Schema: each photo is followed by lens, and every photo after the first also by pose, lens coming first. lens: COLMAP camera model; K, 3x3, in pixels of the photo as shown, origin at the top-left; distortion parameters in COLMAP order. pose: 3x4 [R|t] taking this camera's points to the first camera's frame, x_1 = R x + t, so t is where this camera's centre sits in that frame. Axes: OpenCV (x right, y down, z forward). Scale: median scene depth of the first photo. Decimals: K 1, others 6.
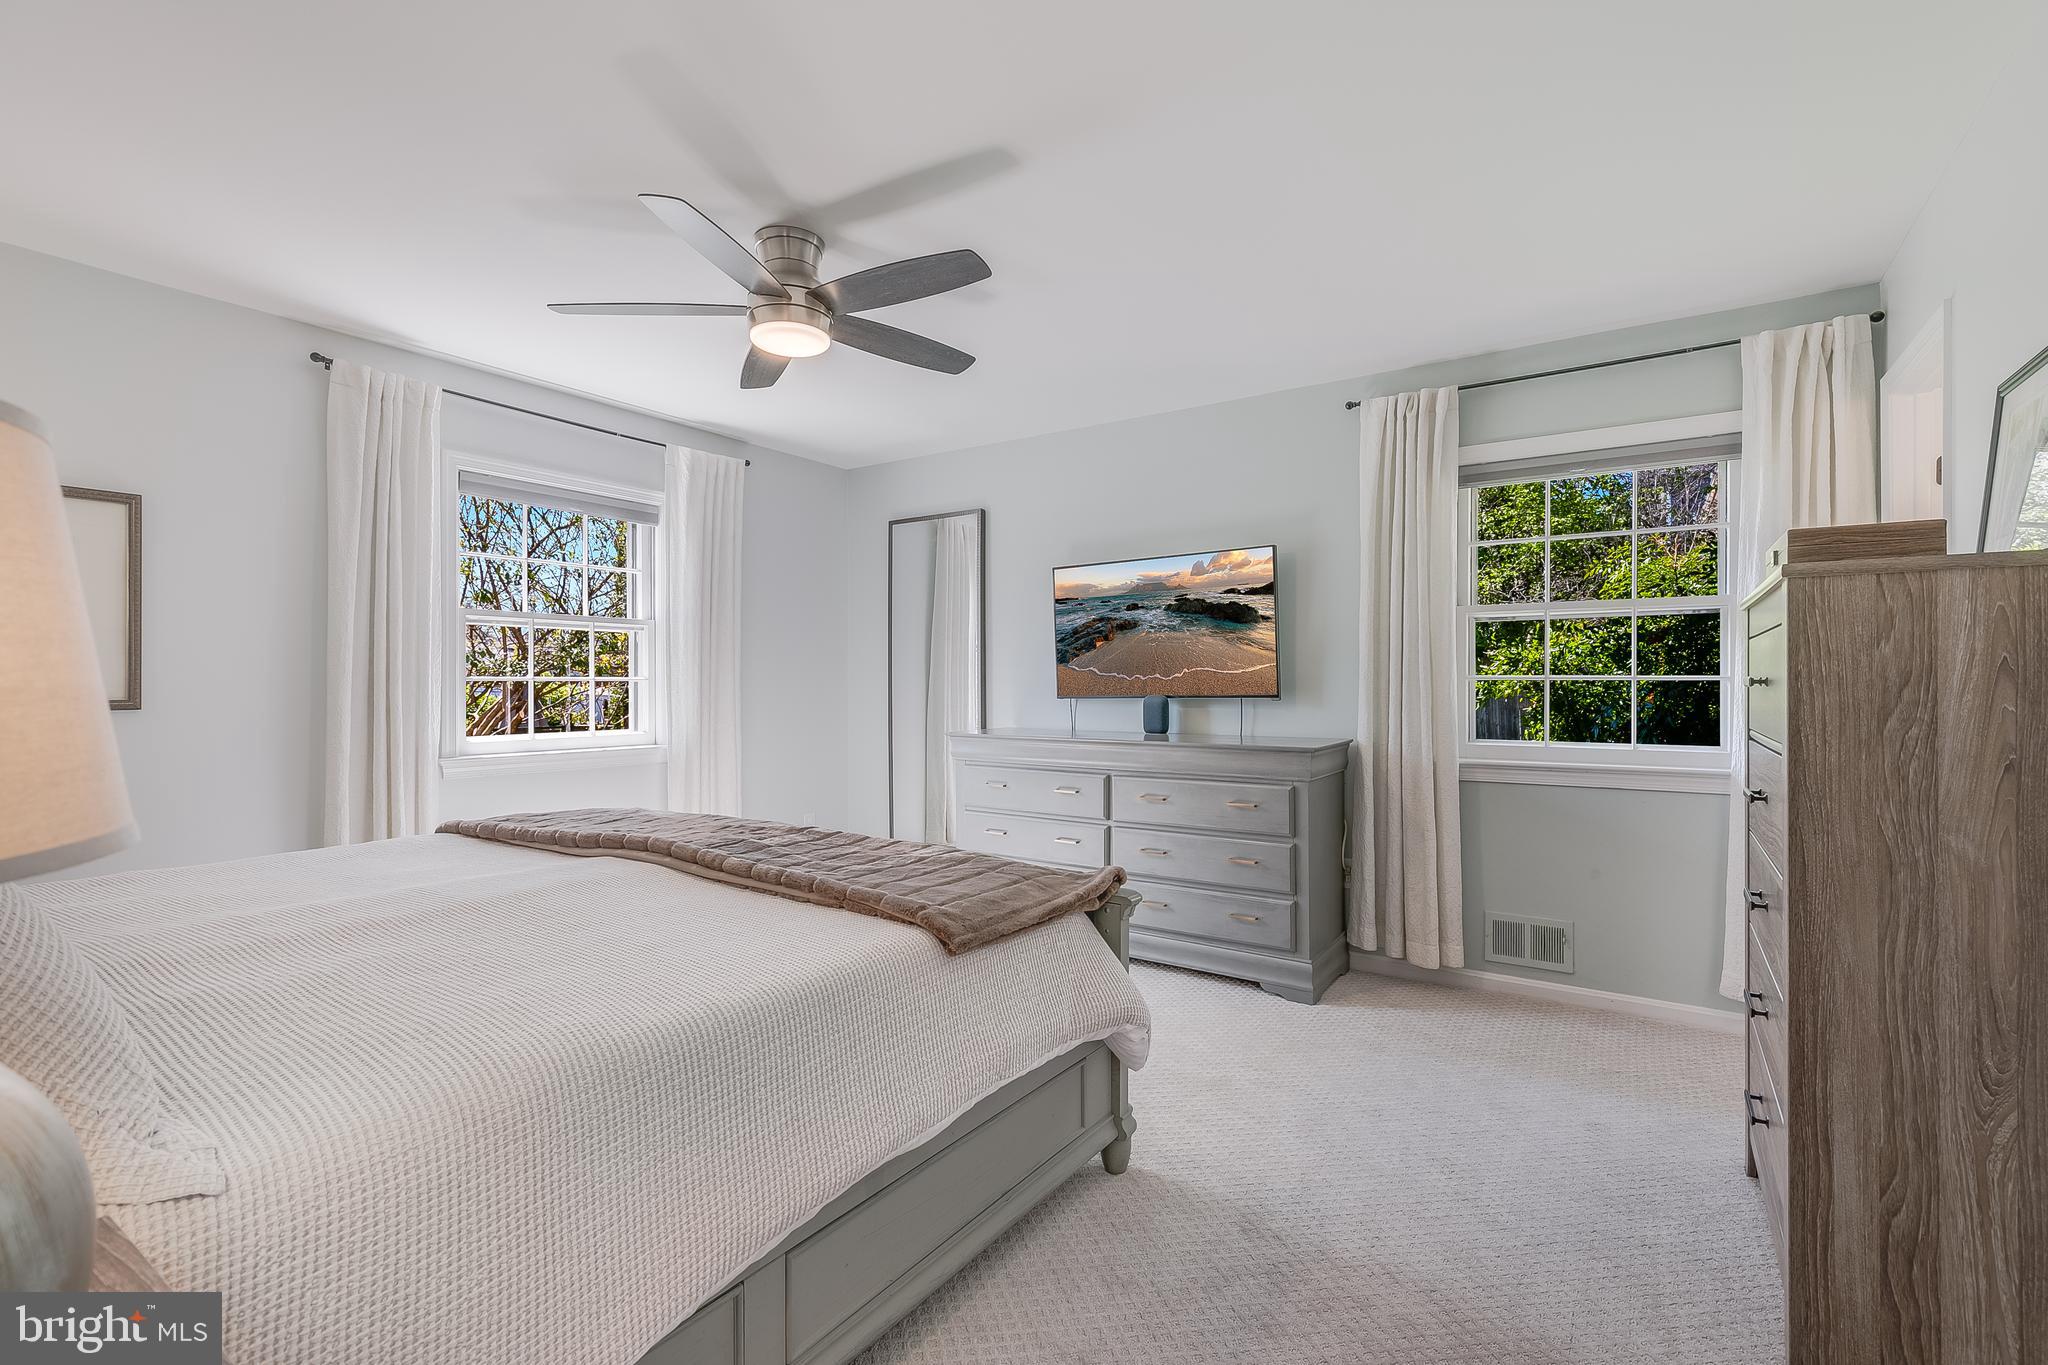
lens RADIAL K [[913.3, 0, 1012.7], [0, 913.3, 687.6], [0, 0, 1]] dist [0.008890, -0.000740]
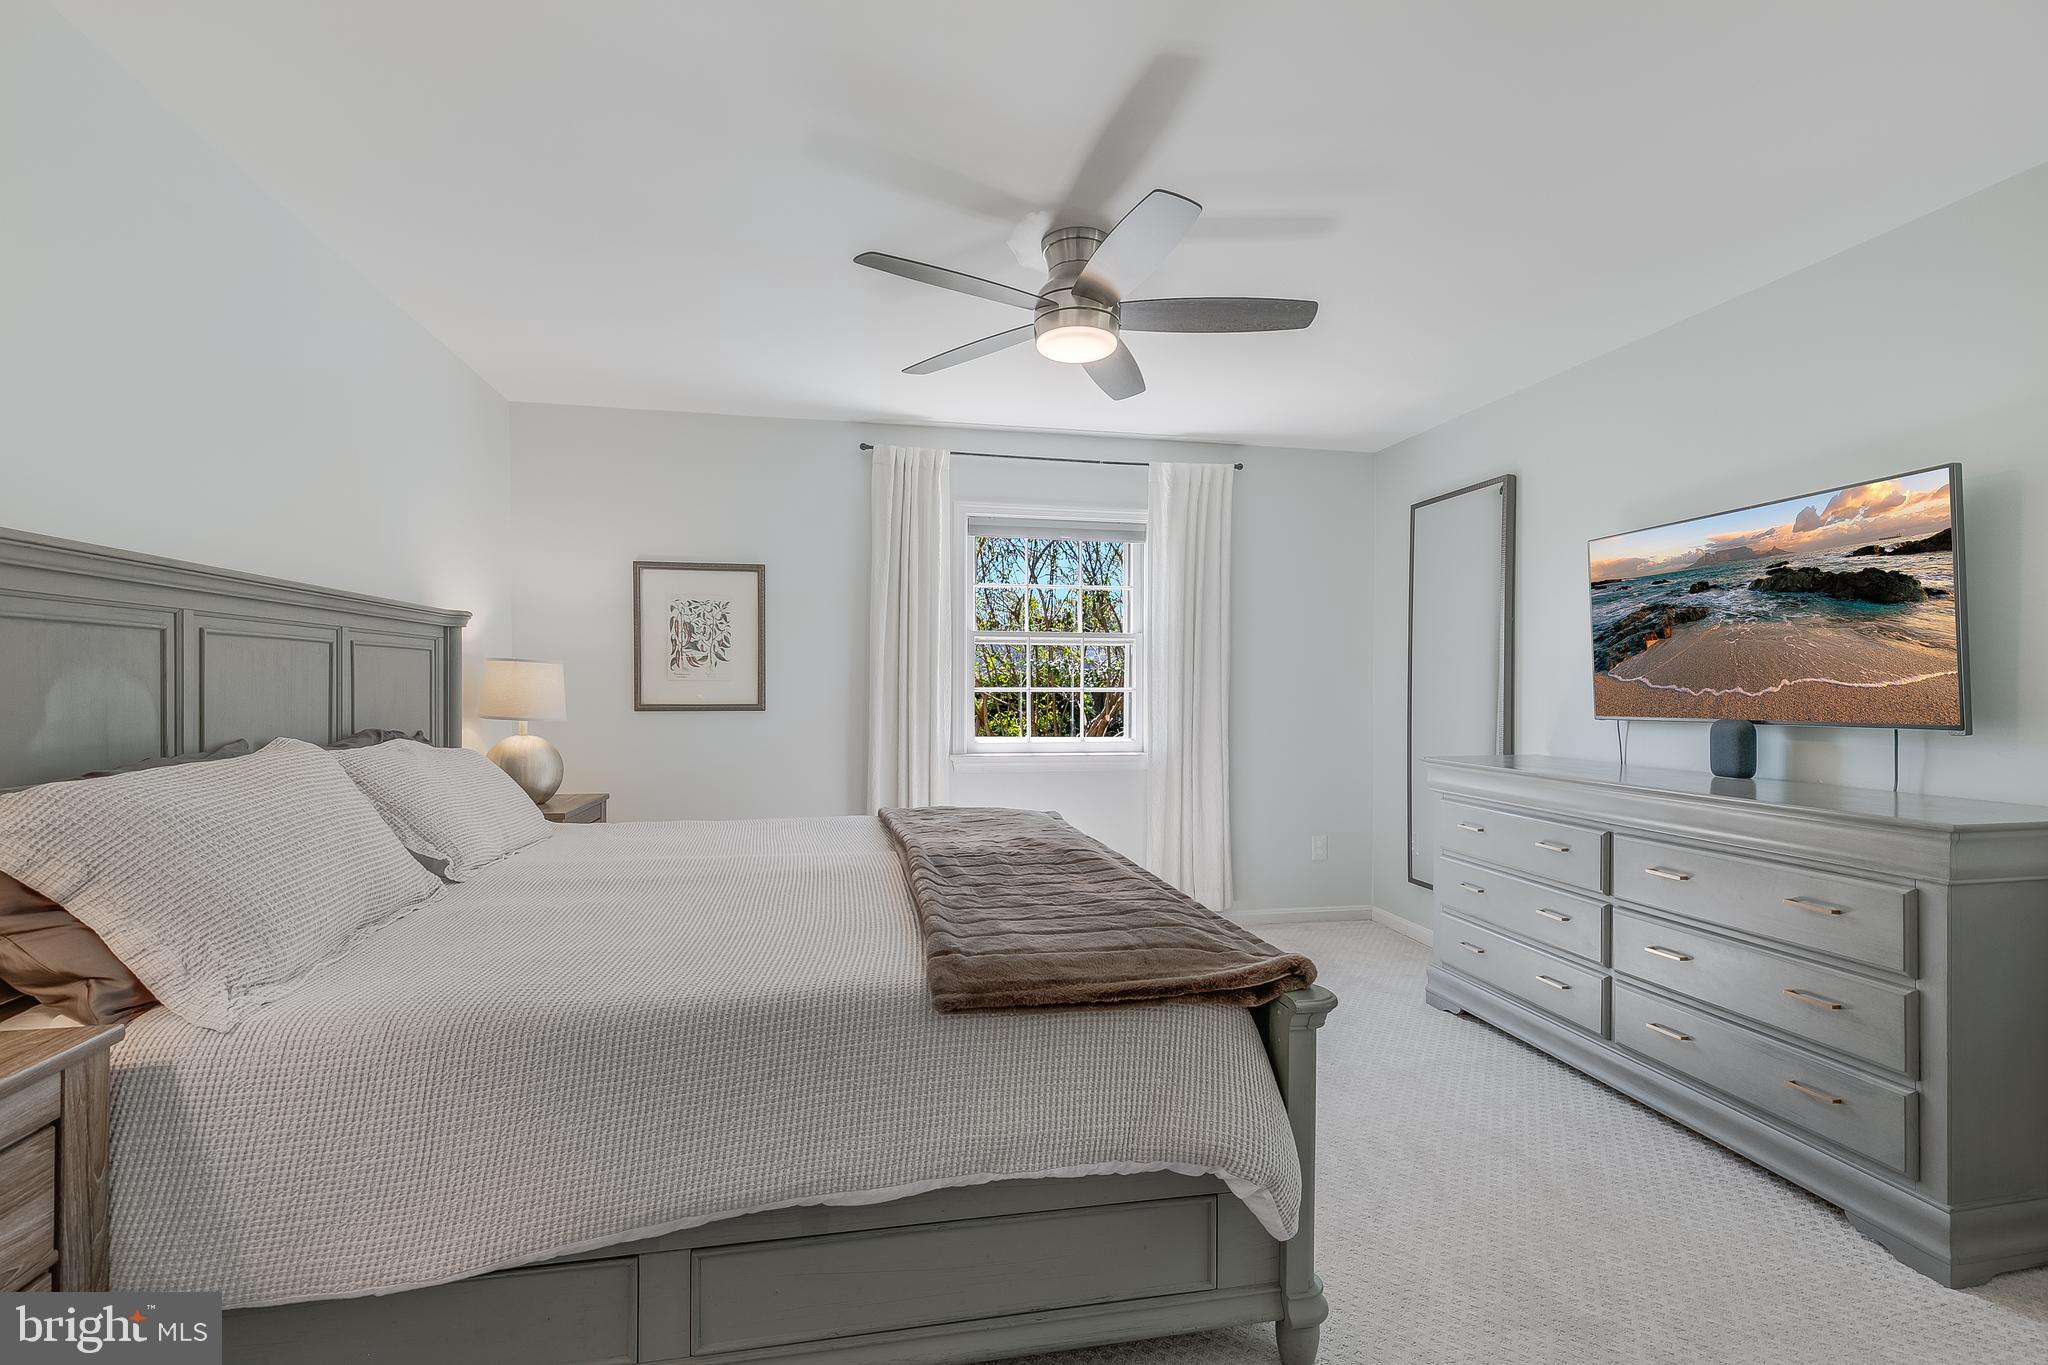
lens RADIAL K [[912.9, 0, 1022.0], [0, 912.9, 694.5], [0, 0, 1]] dist [0.009987, -0.001348]
pose [[0.719993, 0.009407, -0.693918, 0.254358], [-0.006324, 0.999956, 0.006994, -0.011051], [0.693953, -0.000647, 0.720020, 0.169961]]
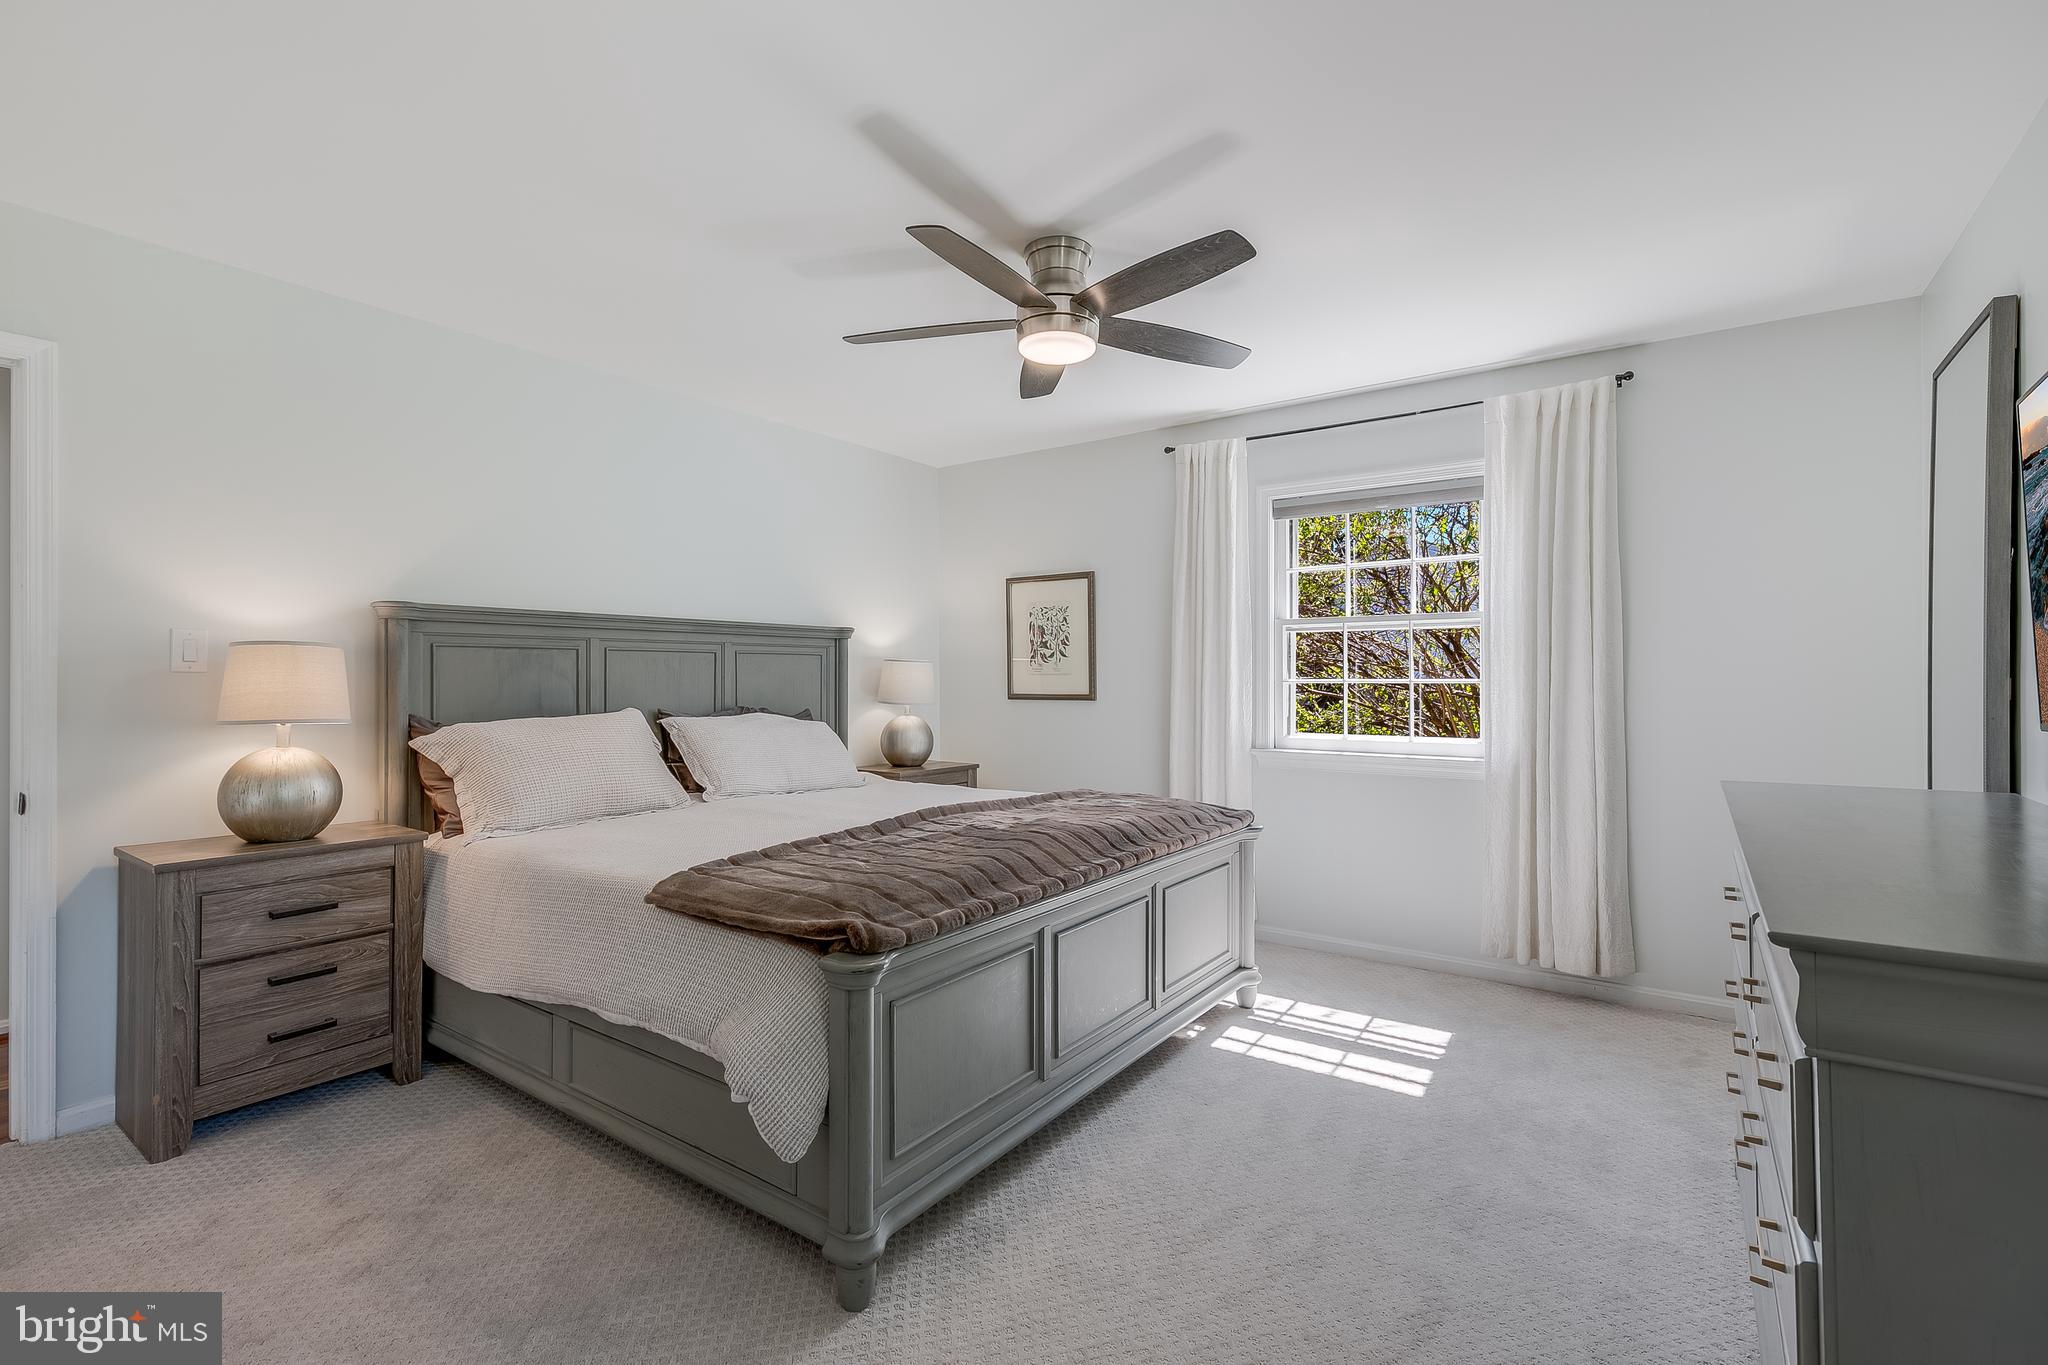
lens RADIAL K [[922.0, 0, 1019.6], [0, 922.0, 673.7], [0, 0, 1]] dist [0.013595, -0.000235]
pose [[-0.009125, -0.006705, -0.999936, 0.505582], [-0.003150, 0.999973, -0.006676, -0.009605], [0.999953, 0.003088, -0.009146, 0.629936]]
